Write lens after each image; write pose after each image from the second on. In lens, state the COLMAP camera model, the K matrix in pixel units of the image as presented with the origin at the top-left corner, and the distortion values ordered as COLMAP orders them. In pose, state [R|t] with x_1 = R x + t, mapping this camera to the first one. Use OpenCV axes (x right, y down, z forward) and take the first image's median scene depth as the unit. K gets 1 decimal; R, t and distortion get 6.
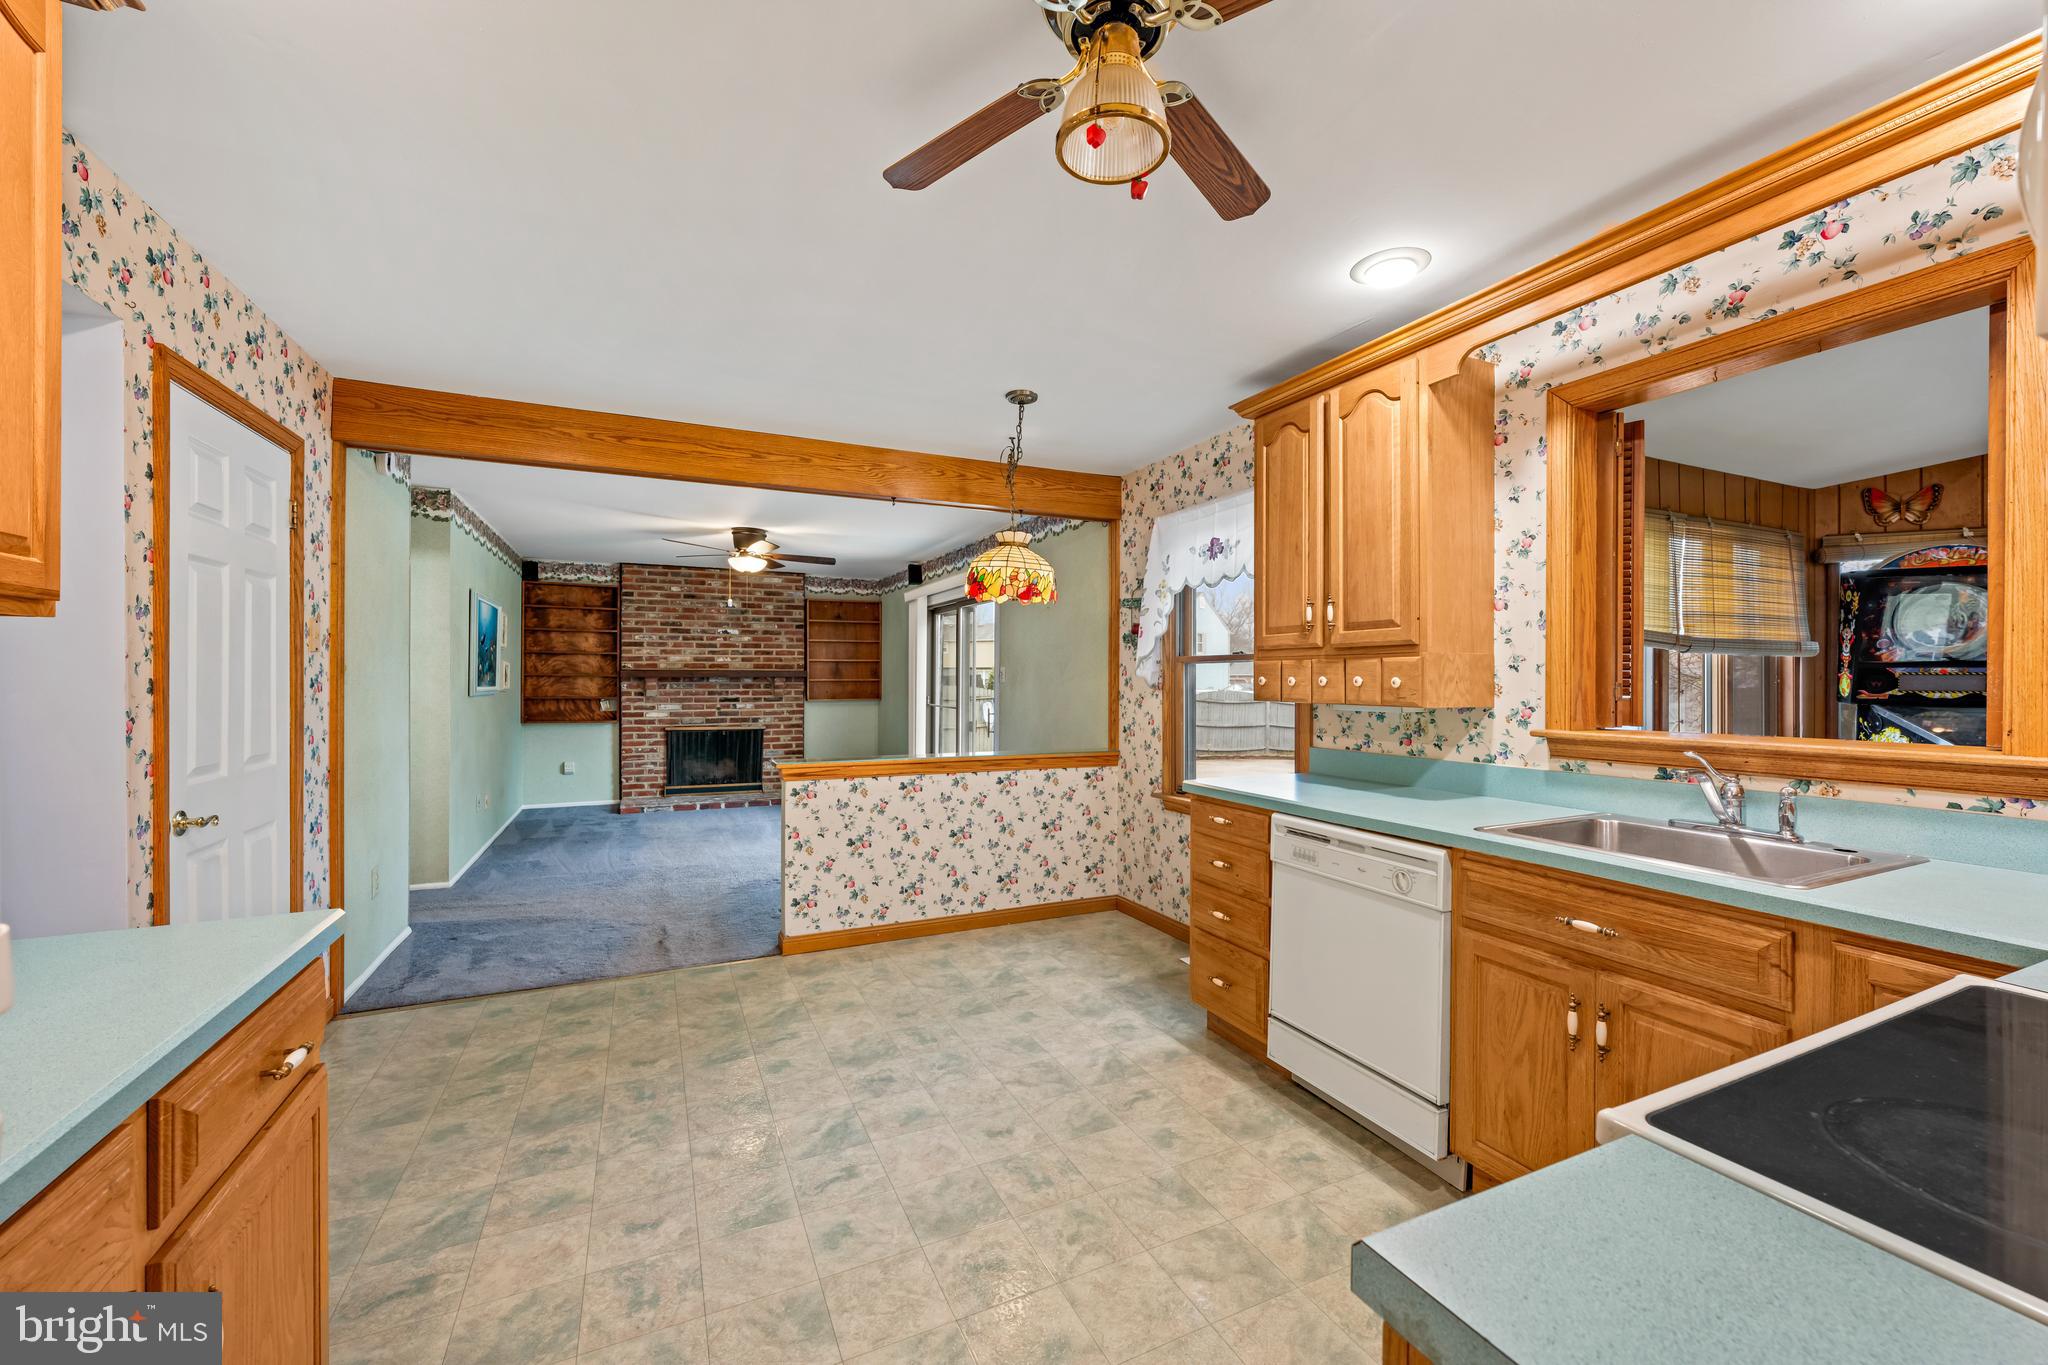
lens RADIAL K [[811.6, 0, 1030.5], [0, 811.6, 678.3], [0, 0, 1]] dist [0.000535, 0.000020]
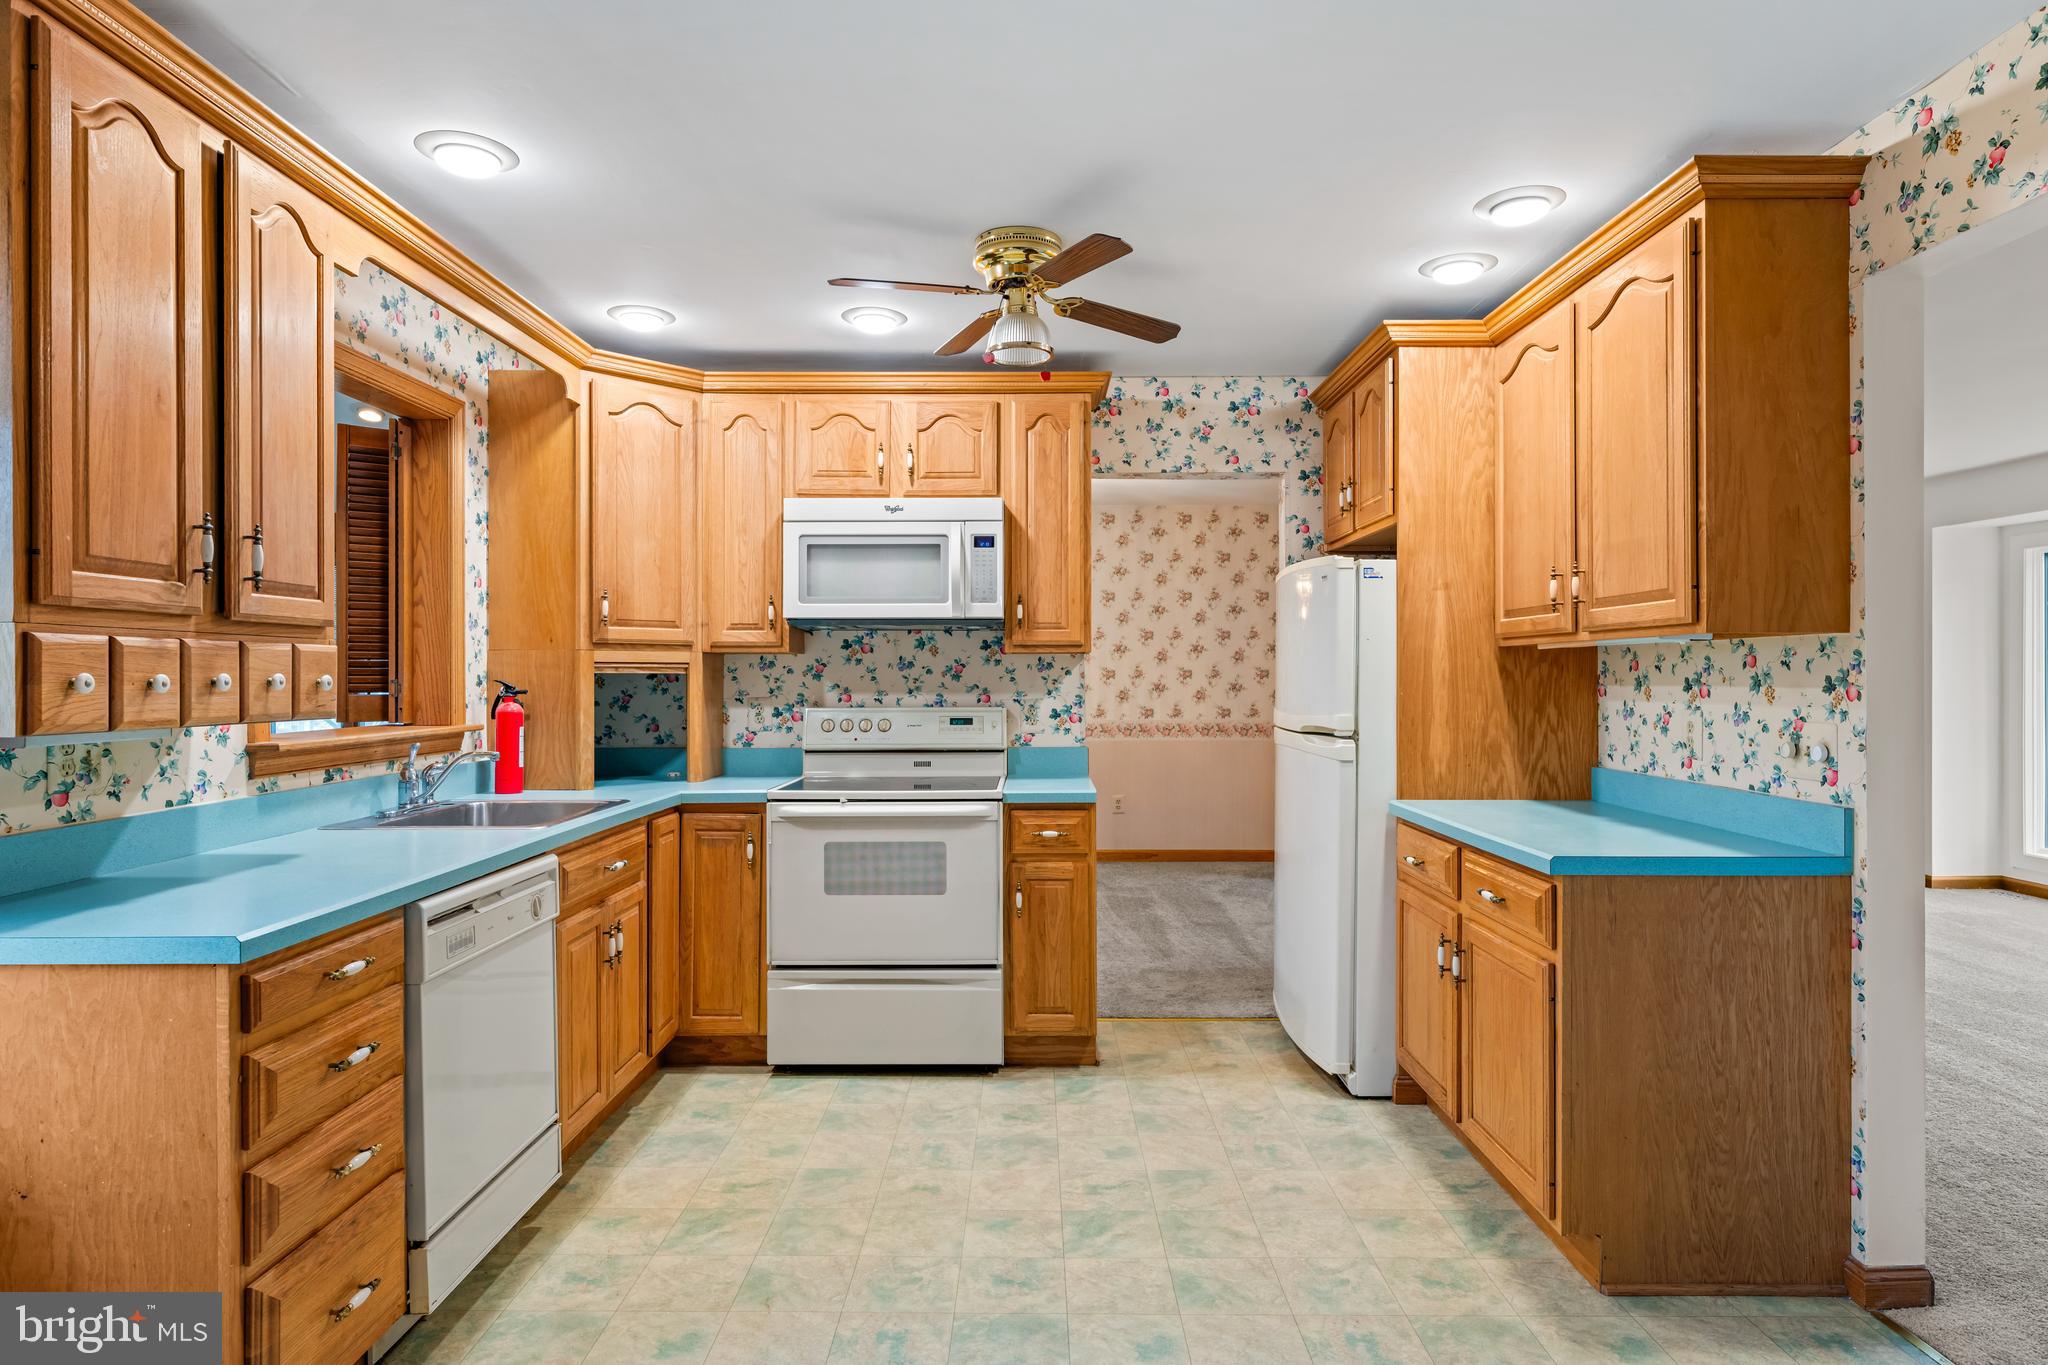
lens RADIAL K [[1133.7, 0, 1027.3], [0, 1133.7, 675.8], [0, 0, 1]] dist [-0.001514, 0.000185]
pose [[-0.901987, 0.001509, 0.431761, -0.445364], [0.001916, 0.999998, 0.000508, 0.000180], [-0.431759, 0.001286, -0.901988, 1.507655]]
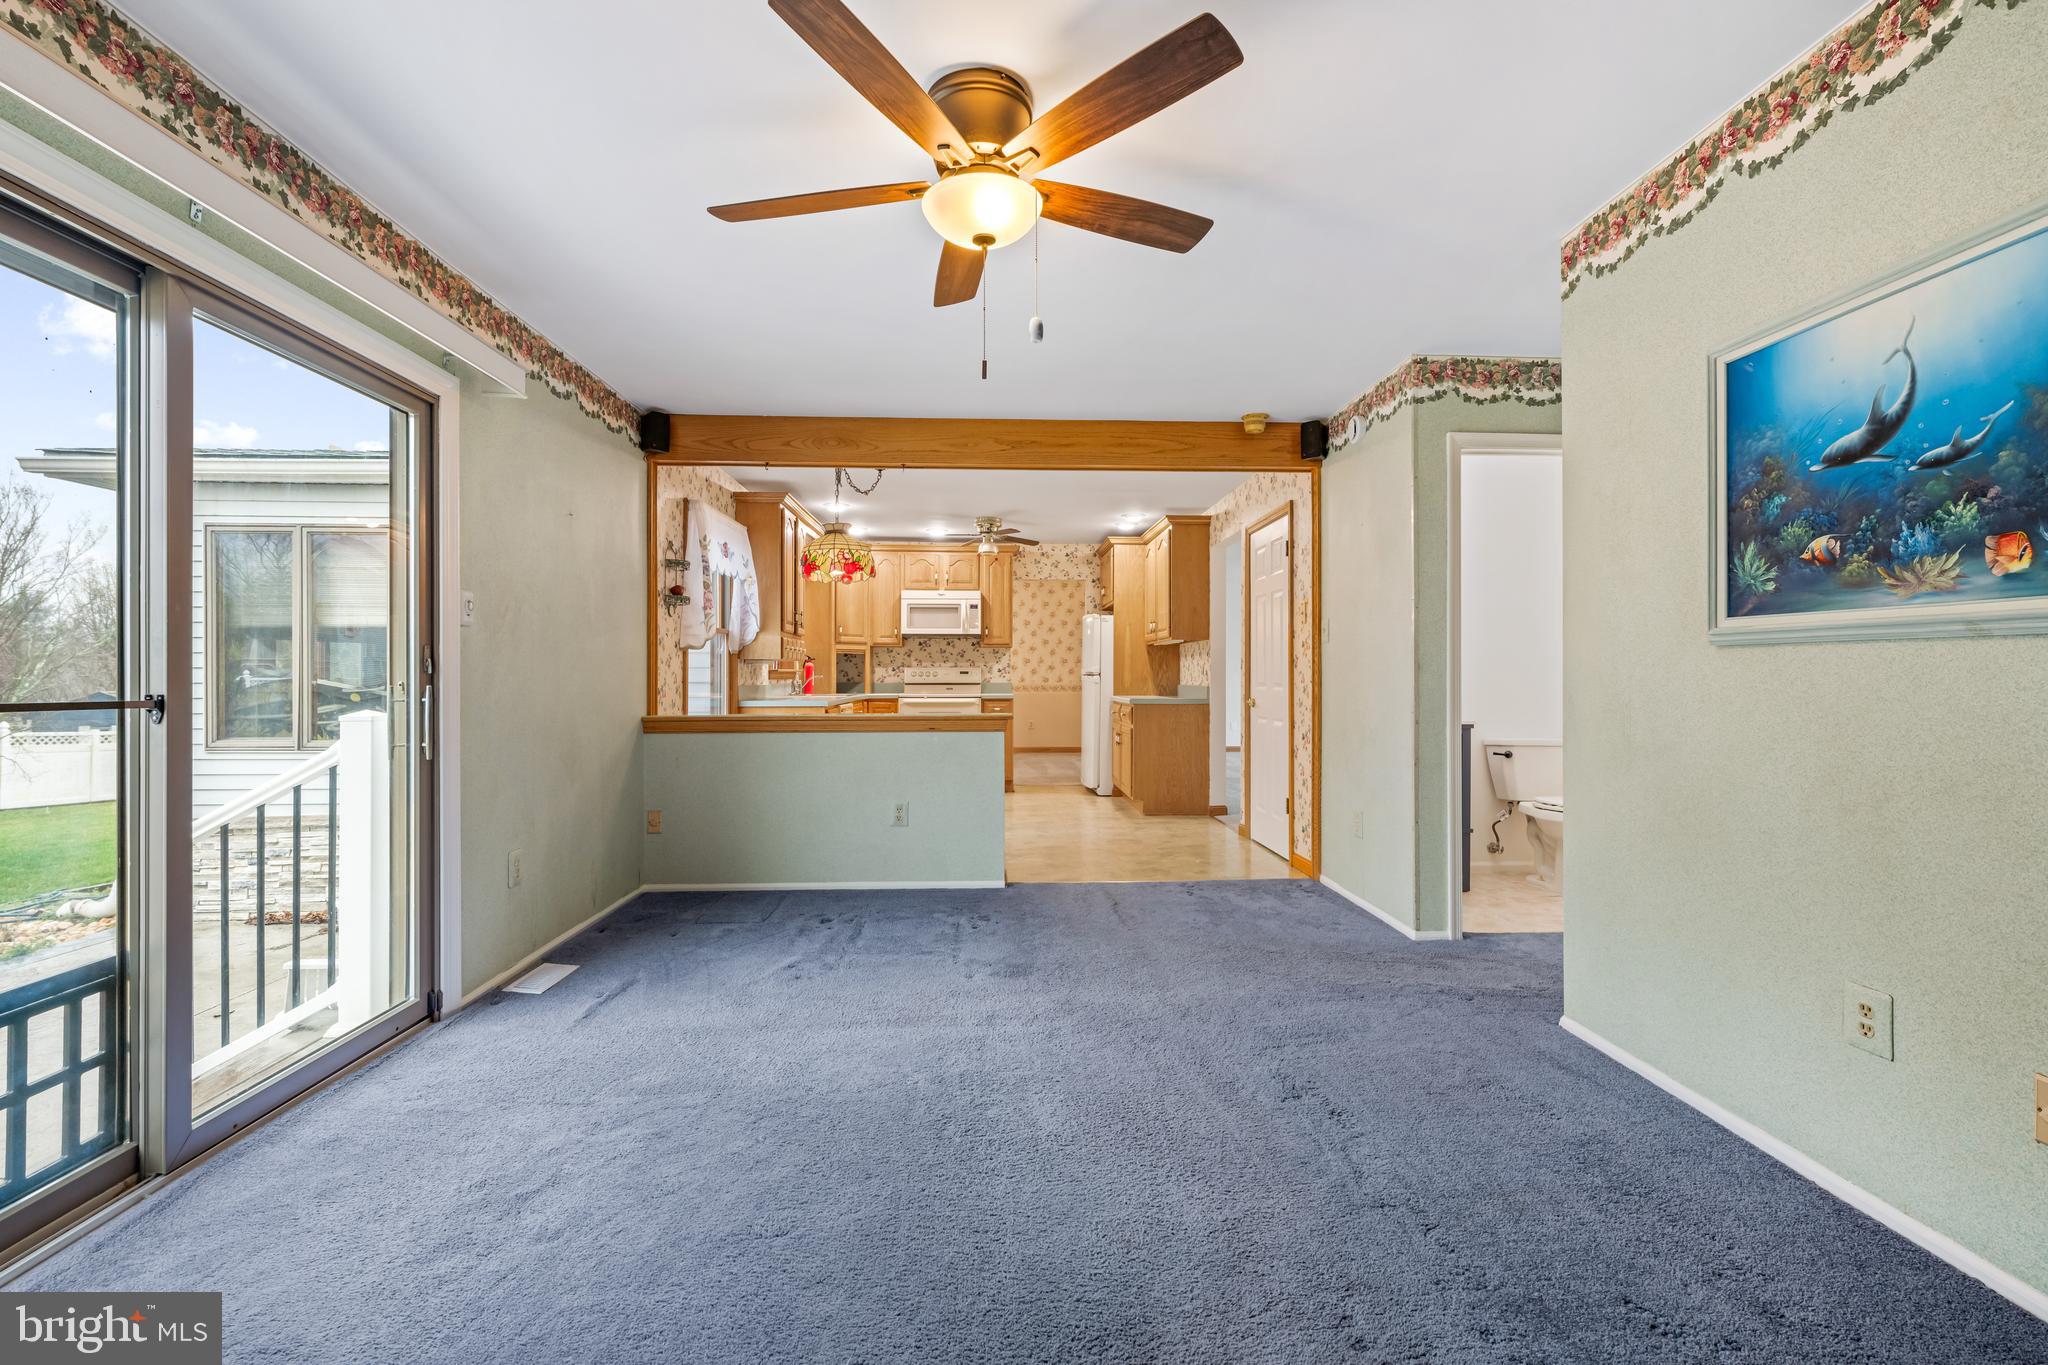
lens RADIAL K [[882.4, 0, 1023.3], [0, 882.4, 674.3], [0, 0, 1]] dist [0.003058, 0.000559]
pose [[-0.921379, -0.000306, 0.388665, -1.170759], [-0.001090, 0.999998, -0.001796, 0.077326], [-0.388664, -0.002079, -0.921377, 3.088826]]
